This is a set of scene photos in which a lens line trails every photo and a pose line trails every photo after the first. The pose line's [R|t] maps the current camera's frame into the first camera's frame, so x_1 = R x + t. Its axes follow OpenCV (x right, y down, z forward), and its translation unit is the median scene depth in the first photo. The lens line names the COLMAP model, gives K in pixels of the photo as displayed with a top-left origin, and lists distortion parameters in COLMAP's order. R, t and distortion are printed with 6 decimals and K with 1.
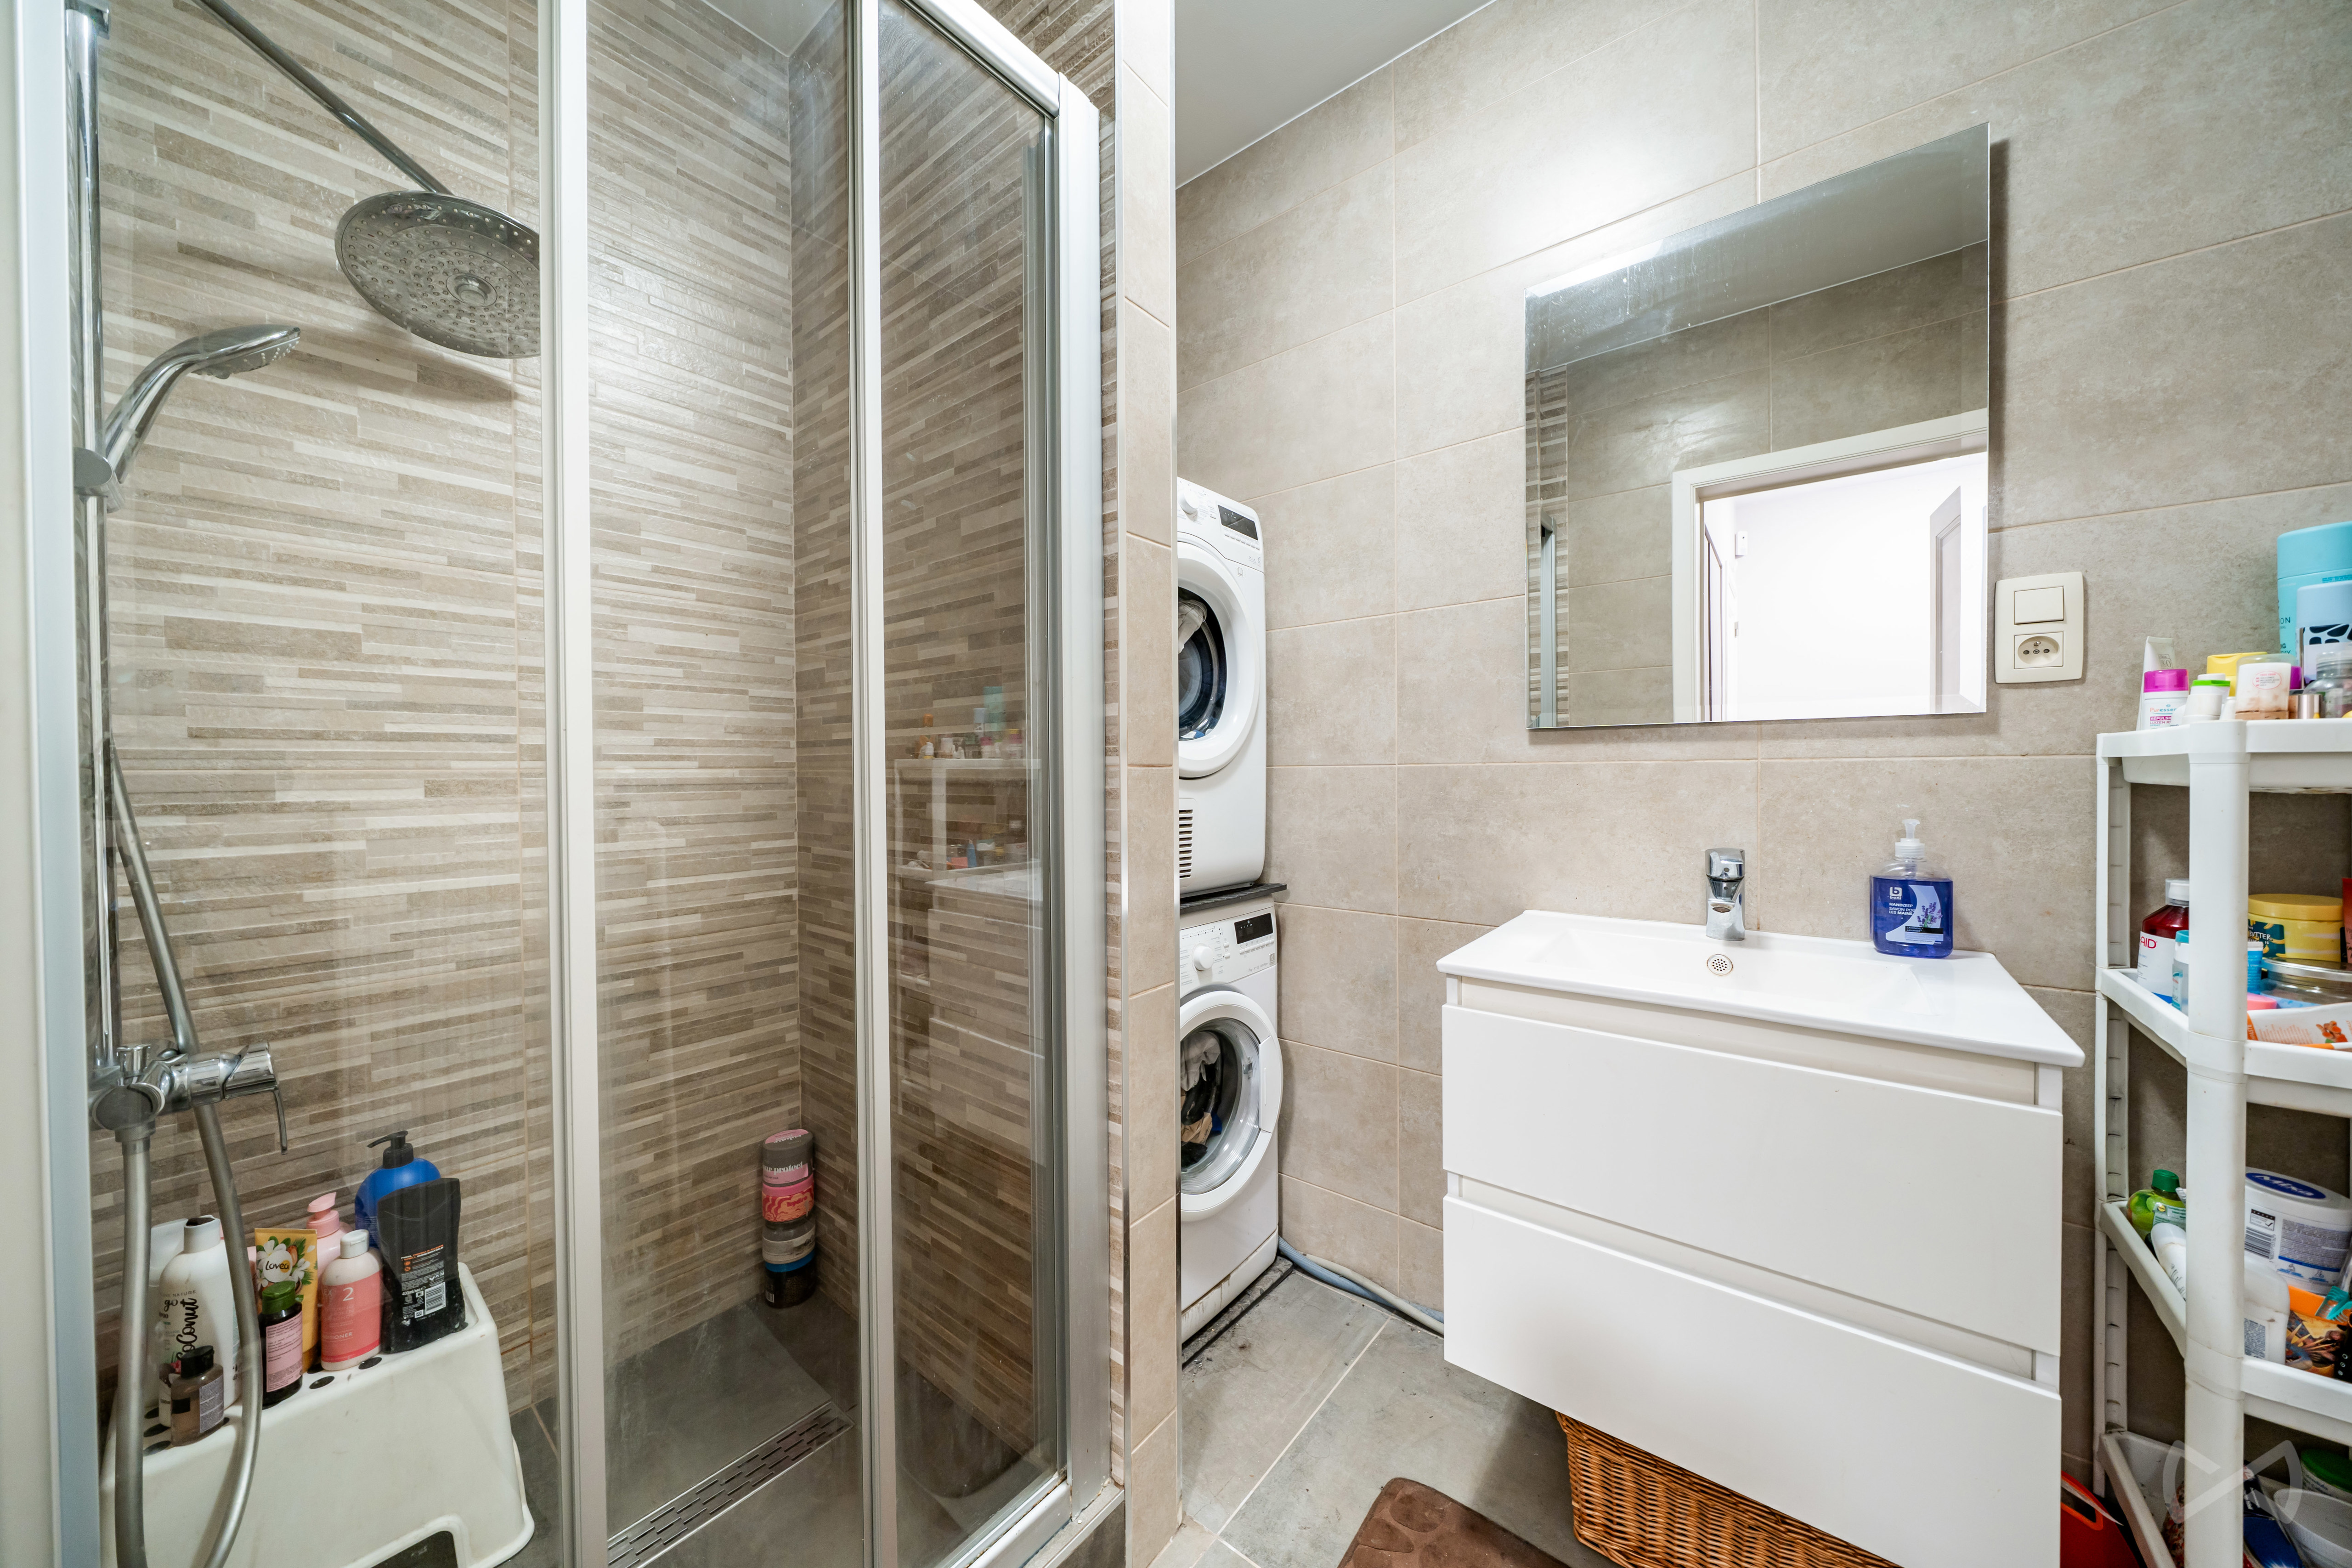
lens RADIAL K [[810.6, 0, 1163.3], [0, 810.6, 779.4], [0, 0, 1]] dist [-0.005589, 0.000134]
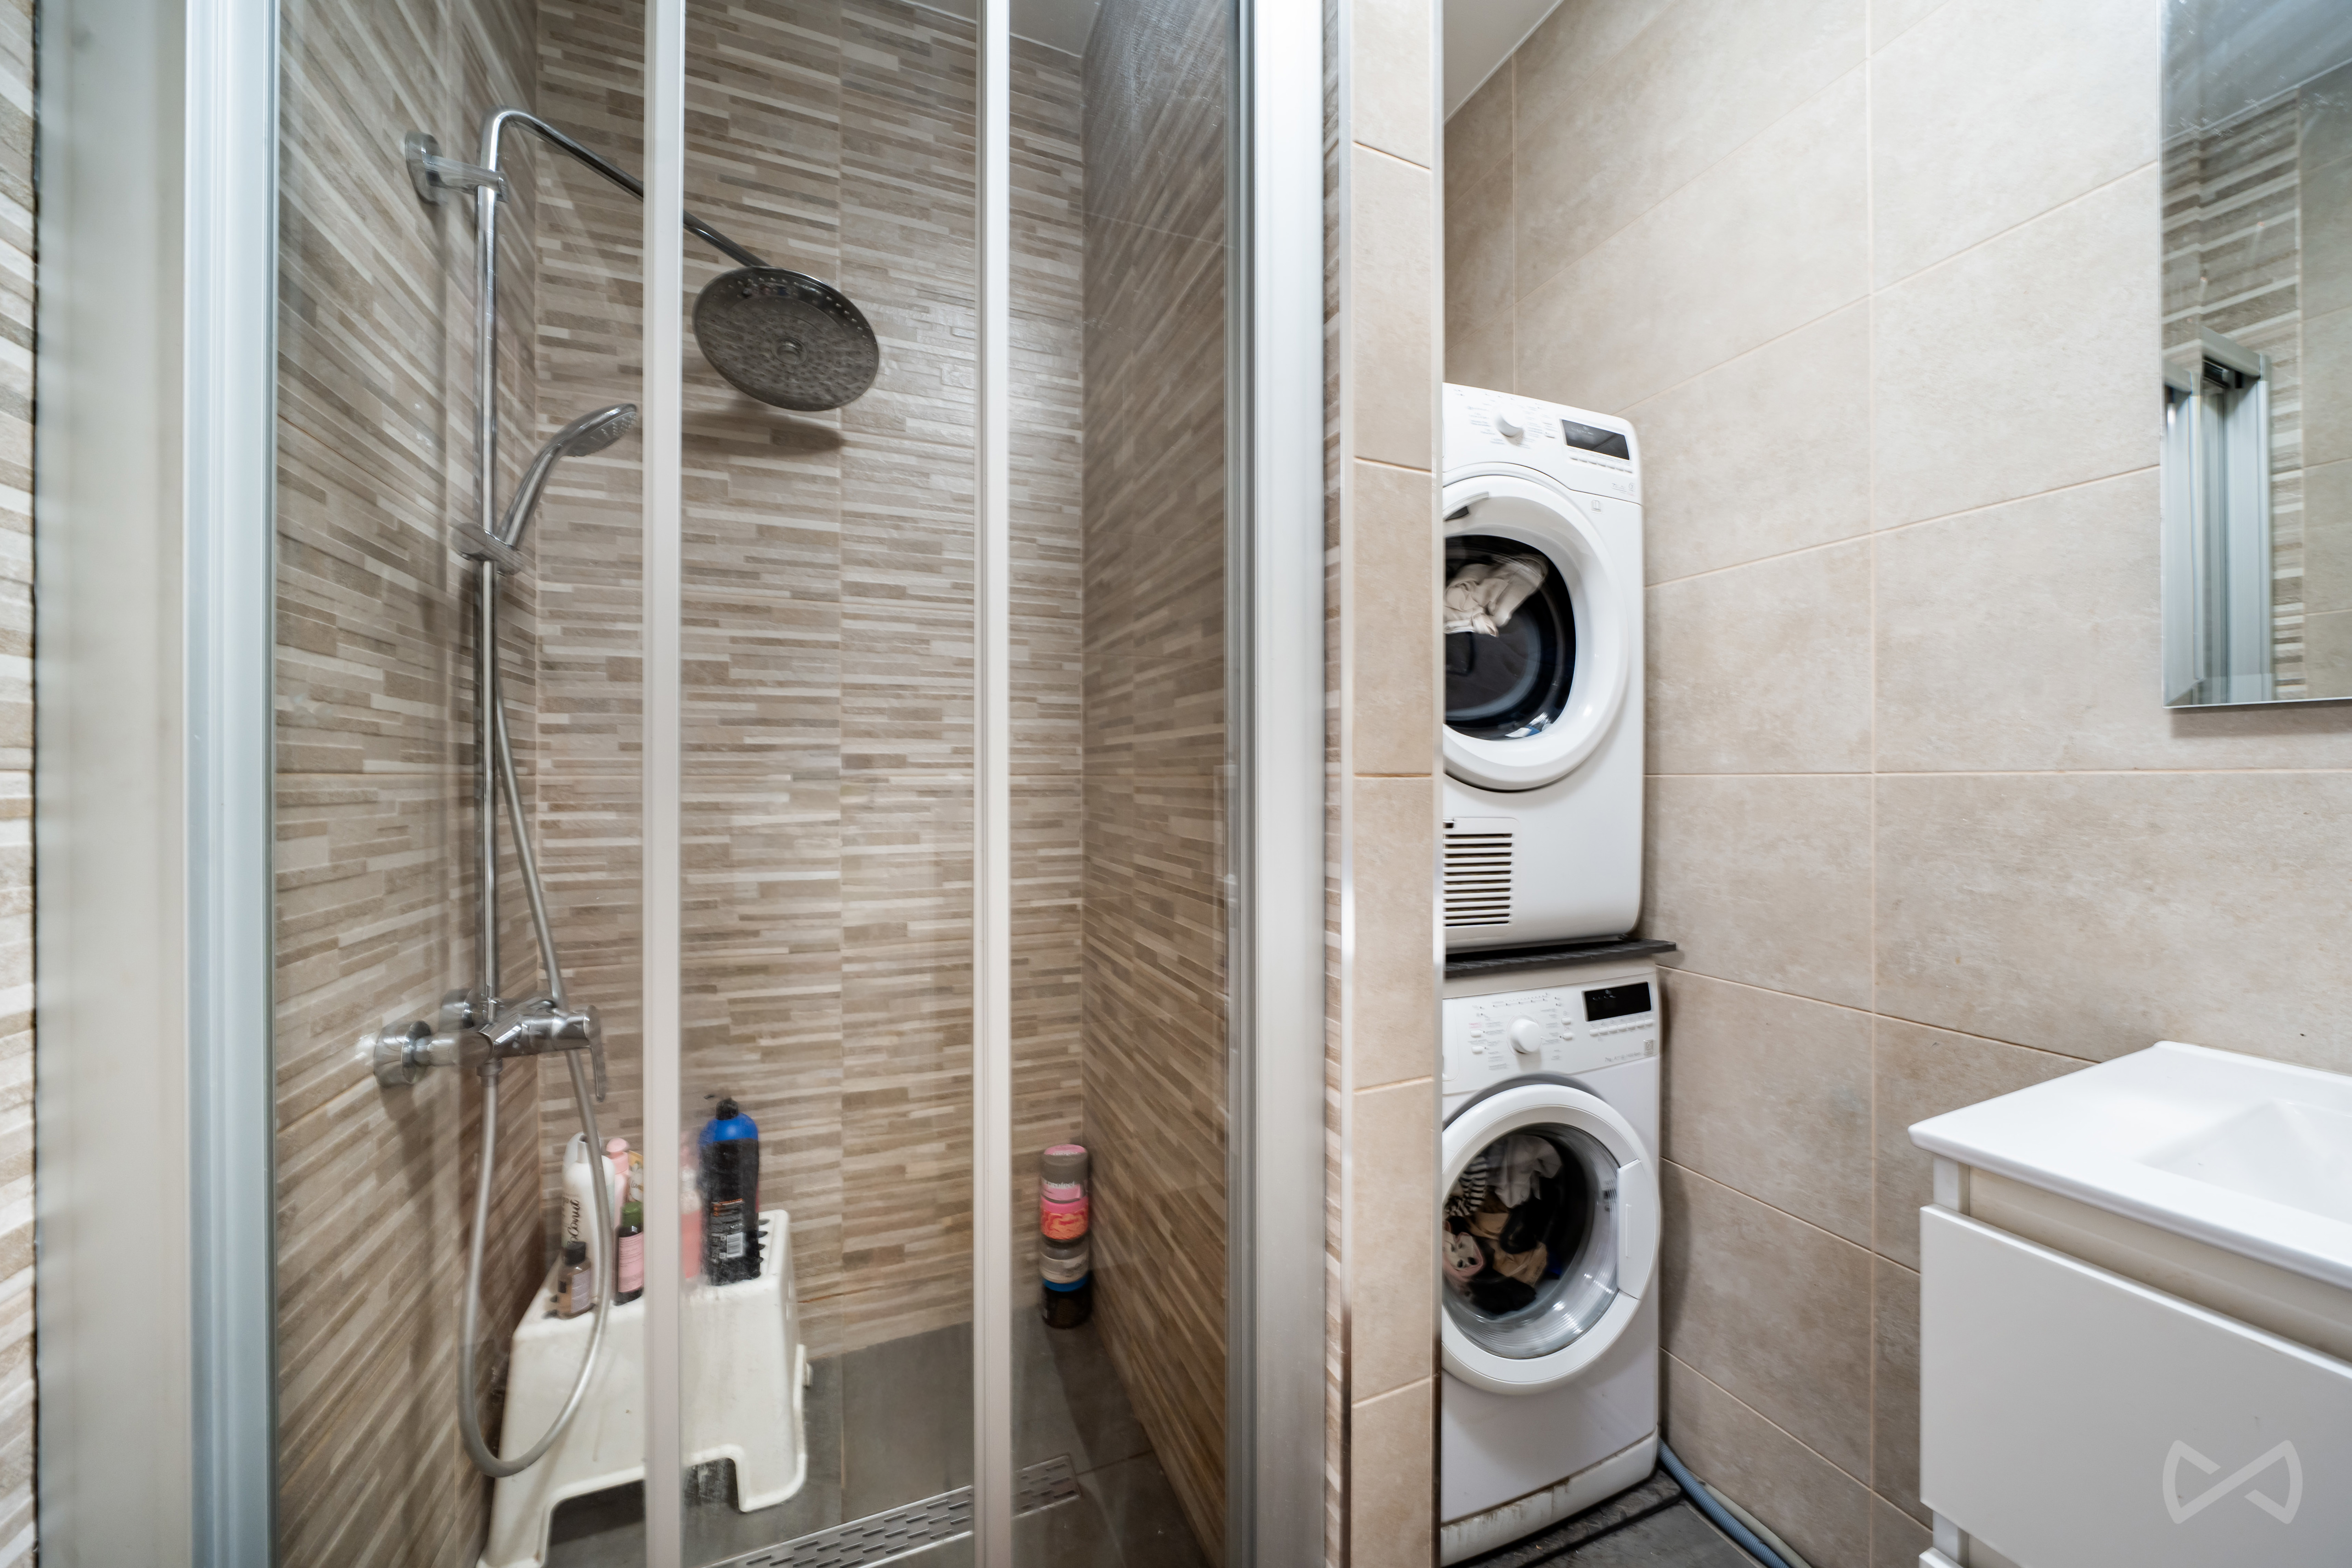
lens RADIAL K [[810.5, 0, 1176.2], [0, 810.5, 777.7], [0, 0, 1]] dist [-0.005589, 0.000134]
pose [[0.878591, 0.005369, -0.477545, 0.126852], [-0.009640, 0.999932, -0.006493, -0.006654], [0.477478, 0.010308, 0.878583, 0.214606]]
